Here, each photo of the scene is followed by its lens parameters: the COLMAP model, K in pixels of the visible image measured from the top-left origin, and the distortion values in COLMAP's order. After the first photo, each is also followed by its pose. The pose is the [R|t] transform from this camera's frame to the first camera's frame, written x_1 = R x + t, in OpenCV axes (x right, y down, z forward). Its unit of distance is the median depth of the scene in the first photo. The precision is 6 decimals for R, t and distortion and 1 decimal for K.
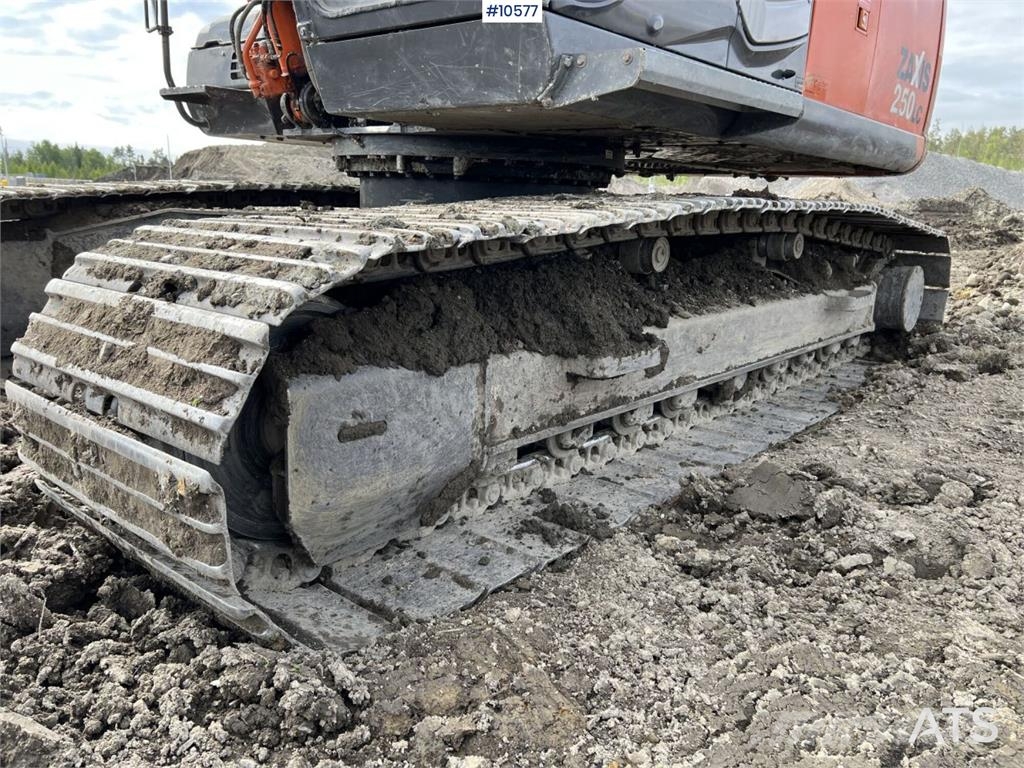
lens RADIAL K [[775.5, 0, 507.8], [0, 775.5, 383.4], [0, 0, 1]] dist [0.054283, -0.064587]
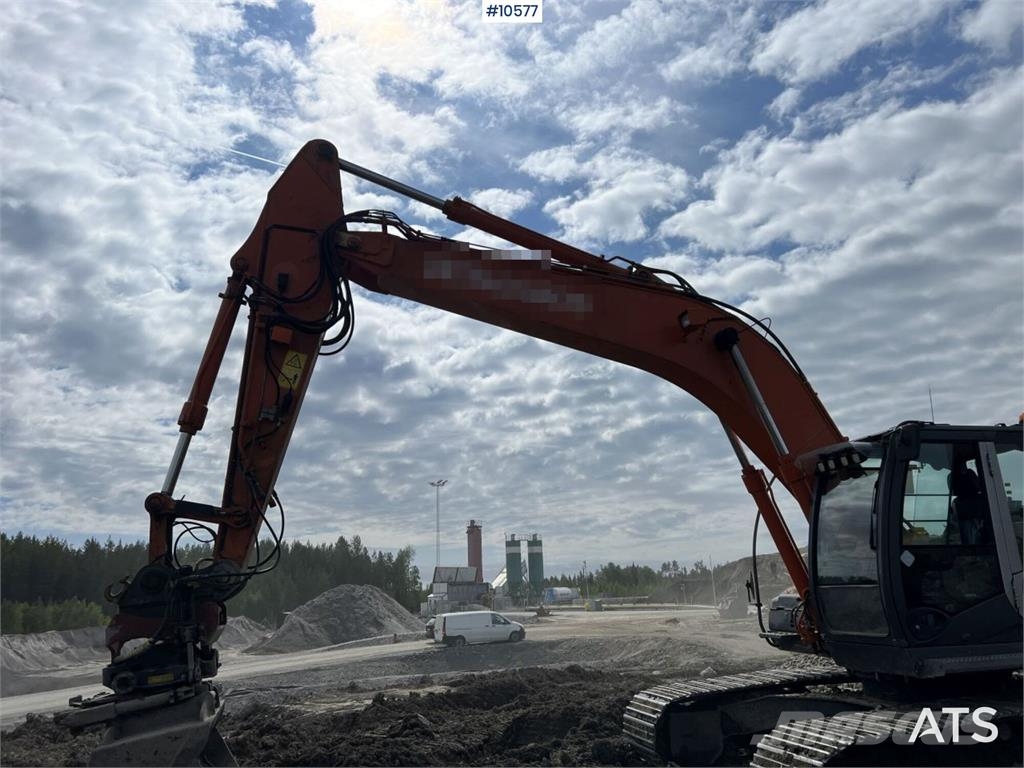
lens RADIAL K [[774.9, 0, 501.2], [0, 774.9, 388.5], [0, 0, 1]] dist [0.073793, -0.074082]
pose [[0.794875, -0.217067, -0.566617, 0.405394], [-0.078054, 0.889483, -0.450252, 0.062191], [0.601731, 0.402121, 0.690086, -1.319331]]
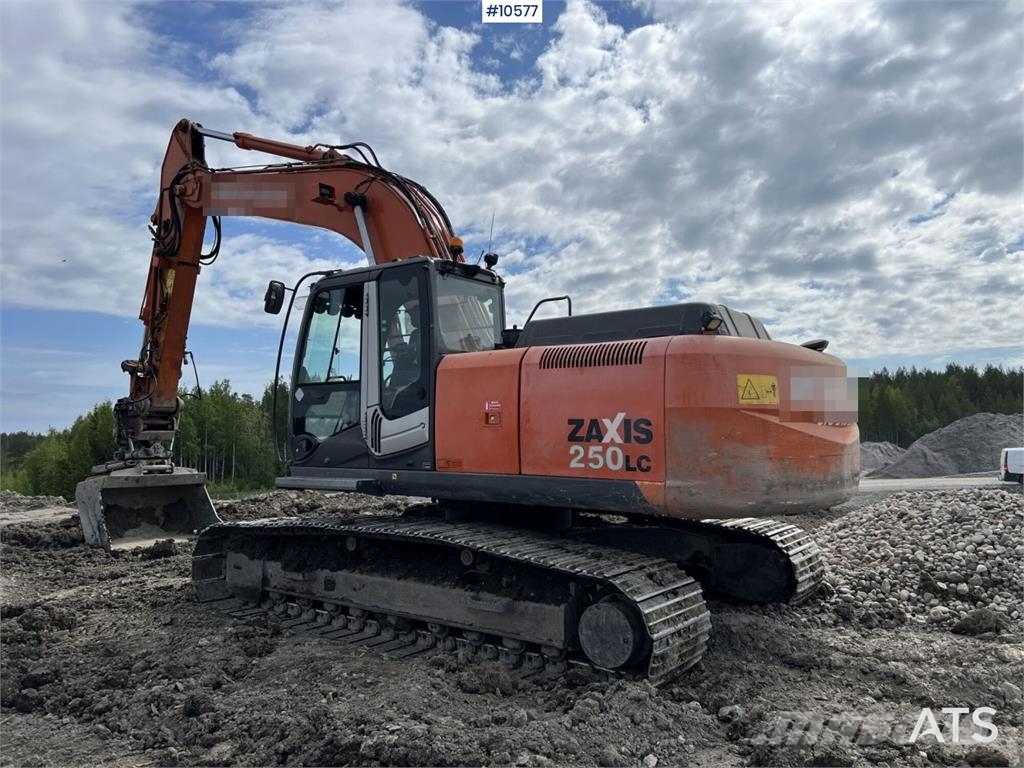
lens RADIAL K [[772.3, 0, 506.3], [0, 772.3, 385.1], [0, 0, 1]] dist [0.077523, -0.115671]
pose [[0.059279, -0.099331, -0.993287, 2.047806], [-0.228025, 0.967382, -0.110349, -0.371107], [0.971849, 0.233036, 0.034695, 0.972868]]
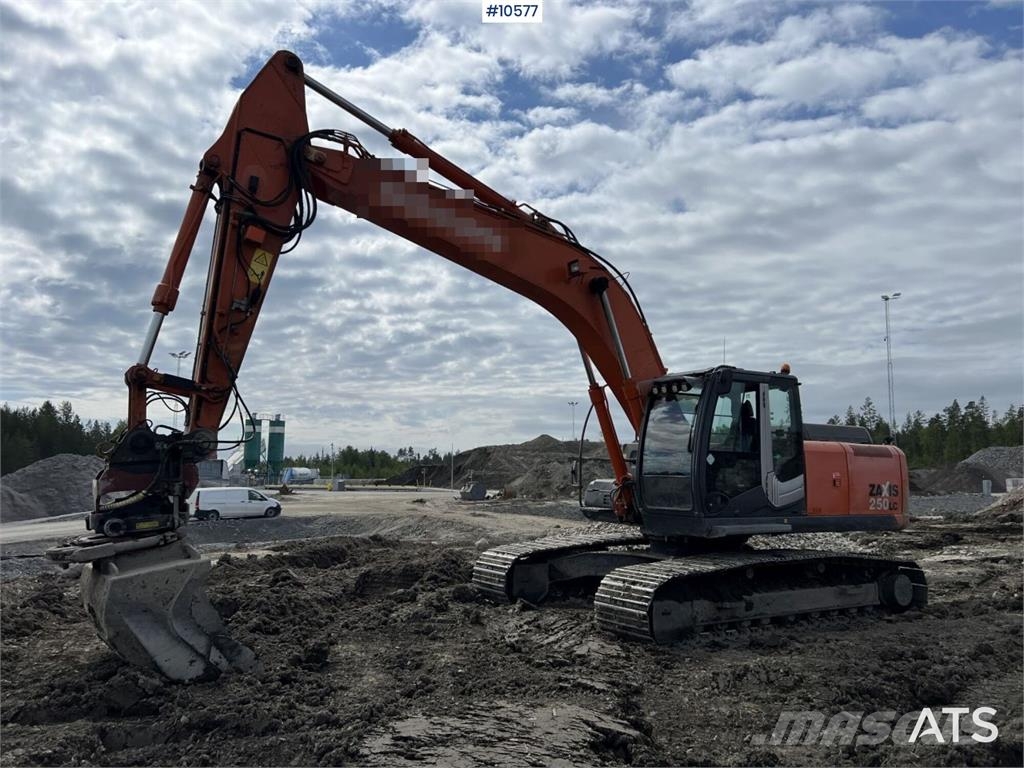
lens RADIAL K [[774.9, 0, 501.2], [0, 774.9, 388.5], [0, 0, 1]] dist [0.073793, -0.074082]
pose [[0.952183, -0.062214, -0.299128, 0.178324], [-0.044702, 0.940145, -0.337831, 0.202194], [0.302242, 0.335049, 0.892408, -1.927846]]
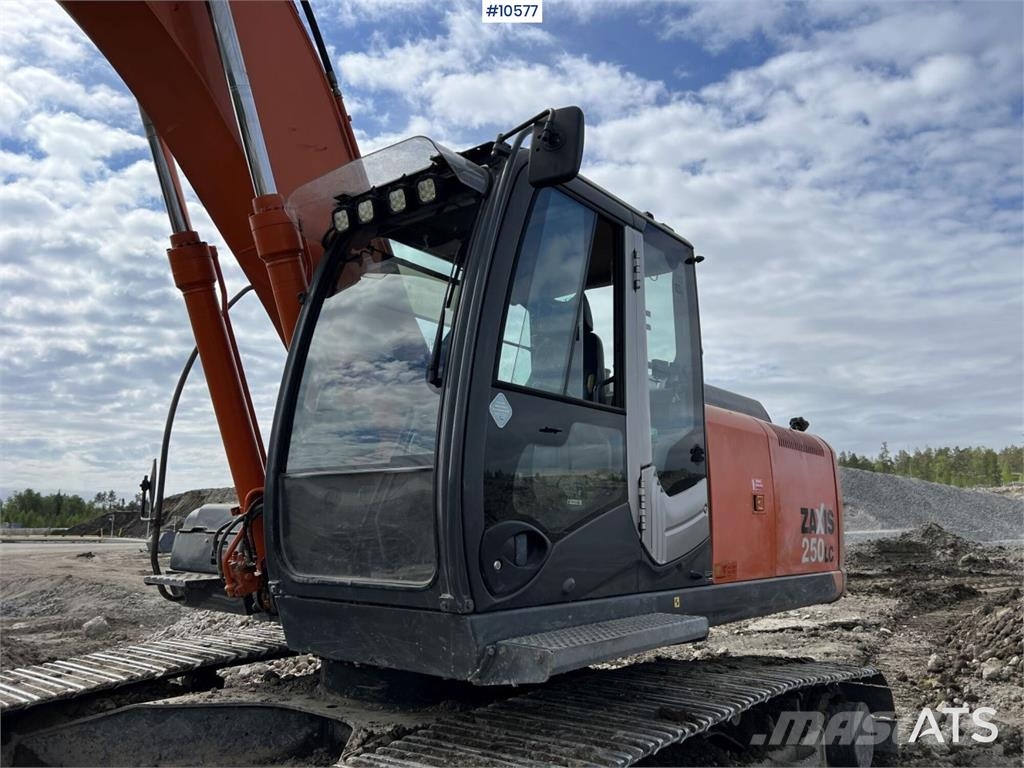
lens RADIAL K [[776.7, 0, 507.9], [0, 776.7, 385.3], [0, 0, 1]] dist [0.056329, -0.063941]
pose [[0.999042, -0.027060, 0.034378, 0.041192], [0.038508, 0.916846, -0.397381, -0.177782], [-0.020766, 0.398324, 0.917010, -0.143961]]
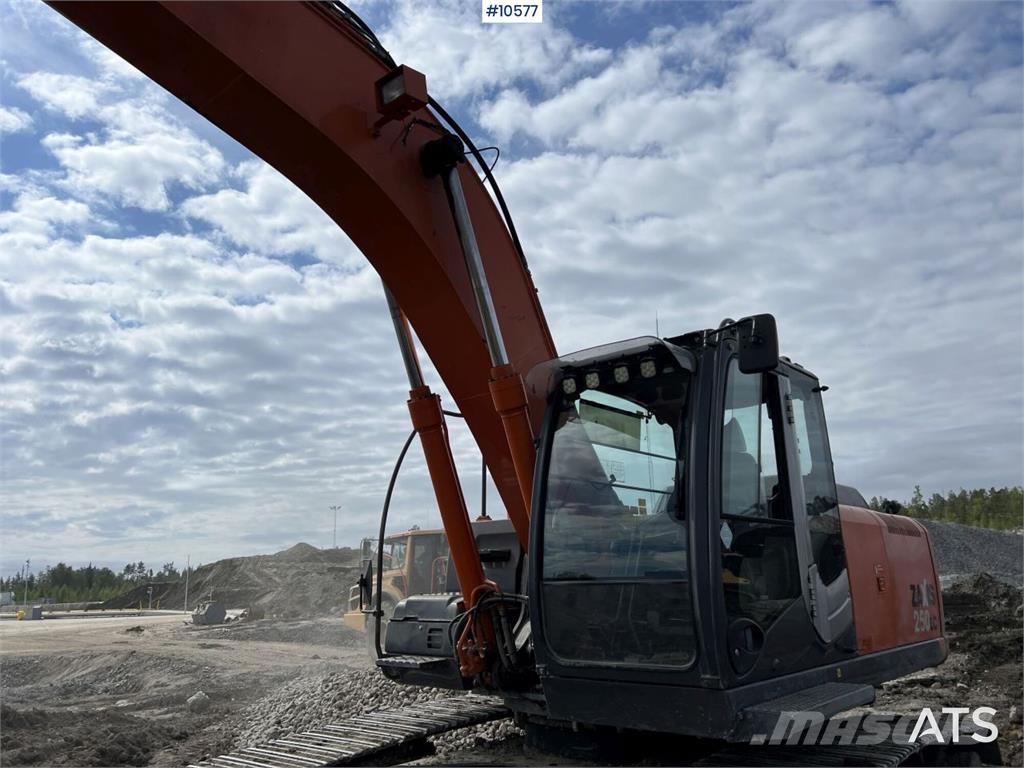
lens RADIAL K [[779.5, 0, 501.5], [0, 779.5, 396.2], [0, 0, 1]] dist [0.053915, -0.049388]
pose [[0.997904, -0.064412, 0.006251, -0.223683], [0.060308, 0.890574, -0.450822, -0.169941], [0.023472, 0.450254, 0.892592, -0.450114]]
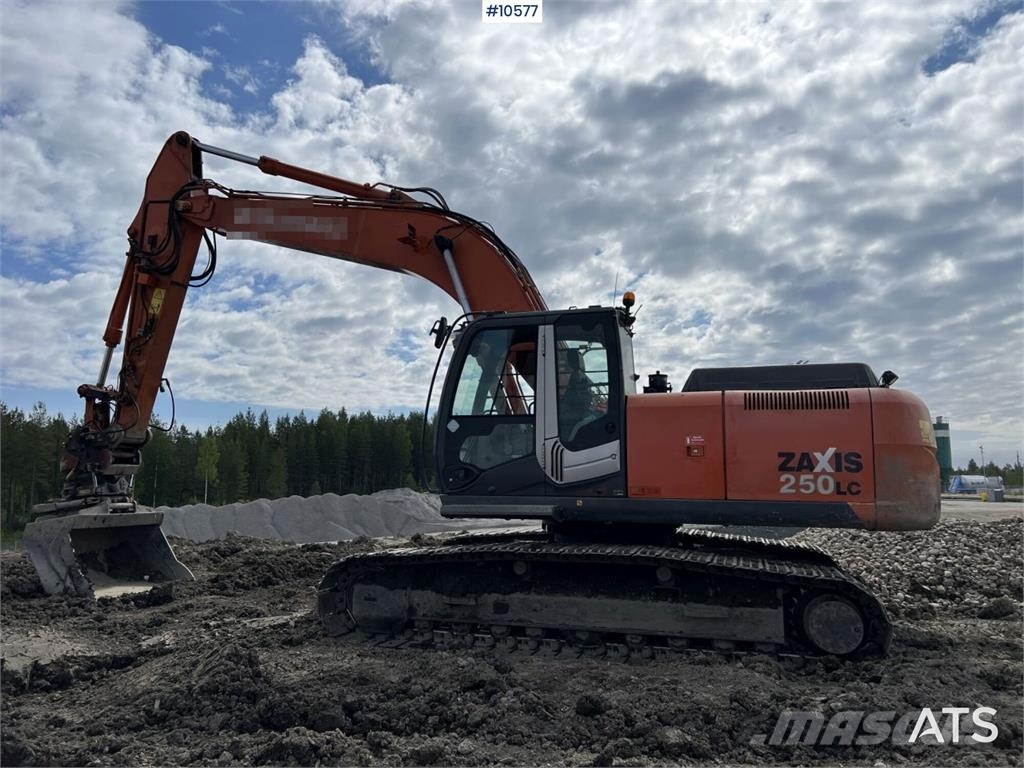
lens RADIAL K [[772.3, 0, 506.3], [0, 772.3, 385.1], [0, 0, 1]] dist [0.077523, -0.115671]
pose [[0.398250, -0.148126, -0.905238, 1.986737], [-0.202729, 0.948257, -0.244354, -0.077426], [0.894594, 0.280832, 0.347614, -0.080026]]
